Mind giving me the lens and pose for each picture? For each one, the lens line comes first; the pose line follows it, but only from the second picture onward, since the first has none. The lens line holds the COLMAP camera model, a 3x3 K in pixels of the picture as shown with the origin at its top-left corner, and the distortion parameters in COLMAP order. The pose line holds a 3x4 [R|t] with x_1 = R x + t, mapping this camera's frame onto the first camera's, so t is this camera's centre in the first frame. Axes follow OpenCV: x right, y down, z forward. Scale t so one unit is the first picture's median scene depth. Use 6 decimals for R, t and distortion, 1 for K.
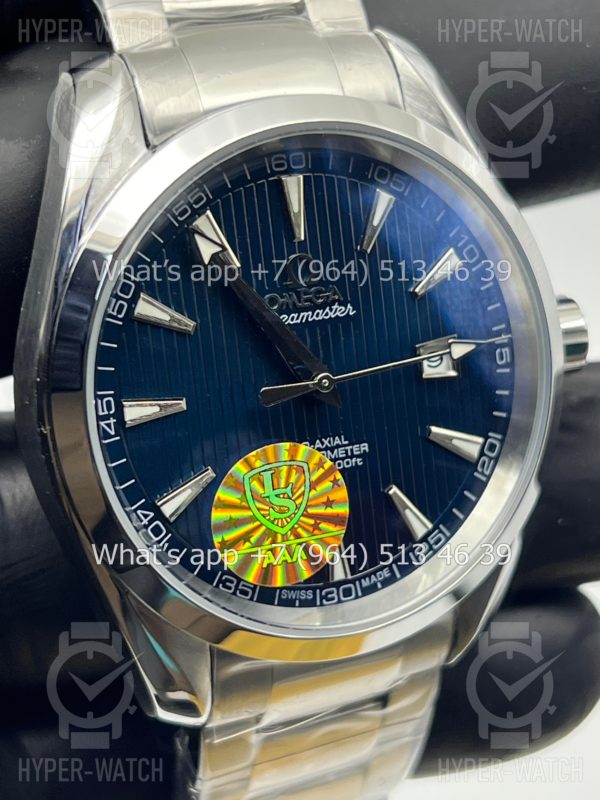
lens RADIAL K [[1949.9, 0, 292.4], [0, 1949.9, 392.6], [0, 0, 1]] dist [0.225763, 0.000000]
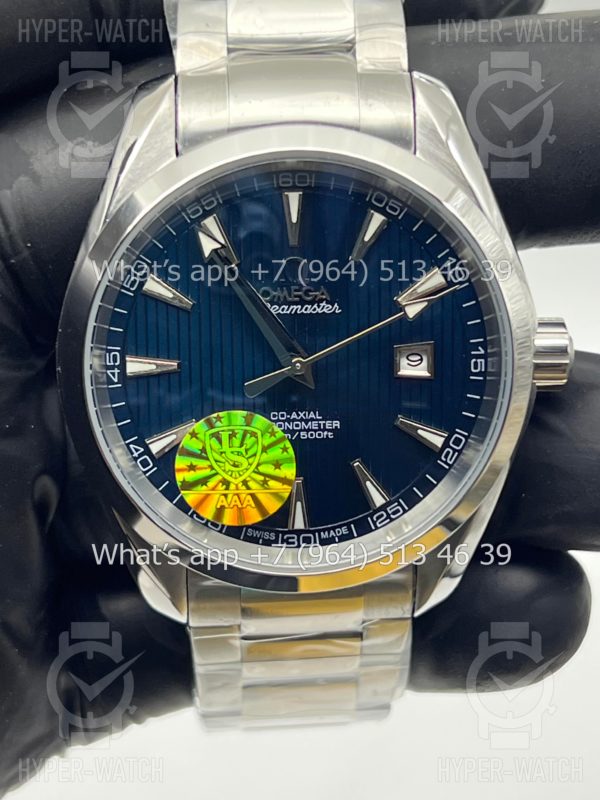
lens RADIAL K [[1949.9, 0, 298.8], [0, 1949.9, 399.4], [0, 0, 1]] dist [0.225763, 0.000000]
pose [[0.927798, 0.163875, -0.335167, 0.417740], [-0.140120, 0.985658, 0.094046, -0.096857], [0.345772, -0.040292, 0.937453, -0.126403]]
